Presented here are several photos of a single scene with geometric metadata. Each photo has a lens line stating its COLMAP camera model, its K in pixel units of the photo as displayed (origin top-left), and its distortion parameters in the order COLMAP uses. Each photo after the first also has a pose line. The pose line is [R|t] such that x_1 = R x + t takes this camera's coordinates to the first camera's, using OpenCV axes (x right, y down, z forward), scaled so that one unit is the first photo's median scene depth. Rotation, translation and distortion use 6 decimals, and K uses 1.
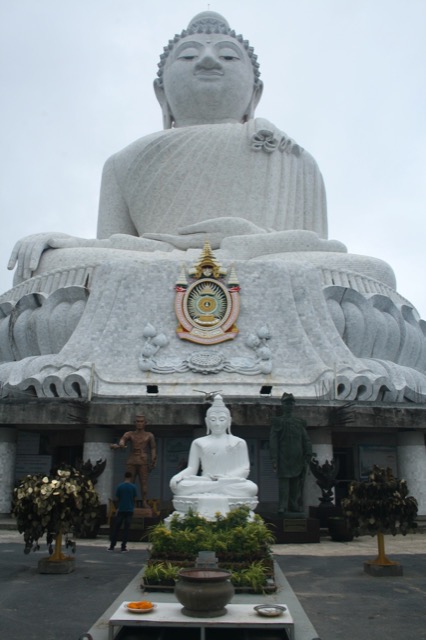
lens RADIAL K [[542.7, 0, 213.0], [0, 542.7, 320.0], [0, 0, 1]] dist [-0.138983, 0.113847]
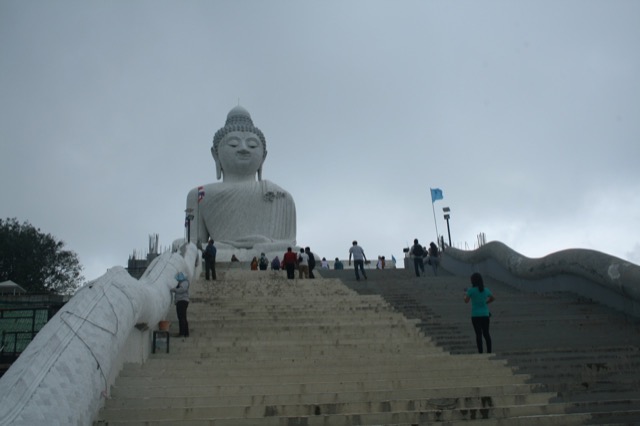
lens RADIAL K [[643.9, 0, 320.0], [0, 643.9, 213.0], [0, 0, 1]] dist [-0.001965, -0.000344]
pose [[0.971604, 0.027646, 0.234991, -0.575318], [-0.023507, 0.999516, -0.020399, -0.357150], [-0.235441, 0.014296, 0.971783, -2.910599]]
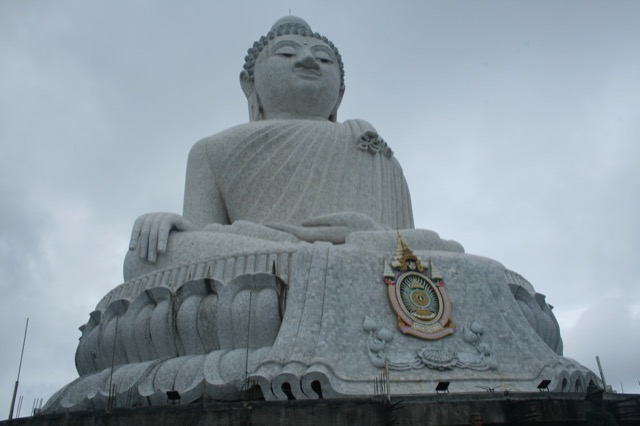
lens RADIAL K [[542.7, 0, 320.0], [0, 542.7, 213.0], [0, 0, 1]] dist [-0.138983, 0.113847]
pose [[0.966843, 0.073910, 0.244444, -0.411763], [-0.025482, 0.980347, -0.195628, 0.014461], [-0.254099, 0.182912, 0.949725, 0.090398]]
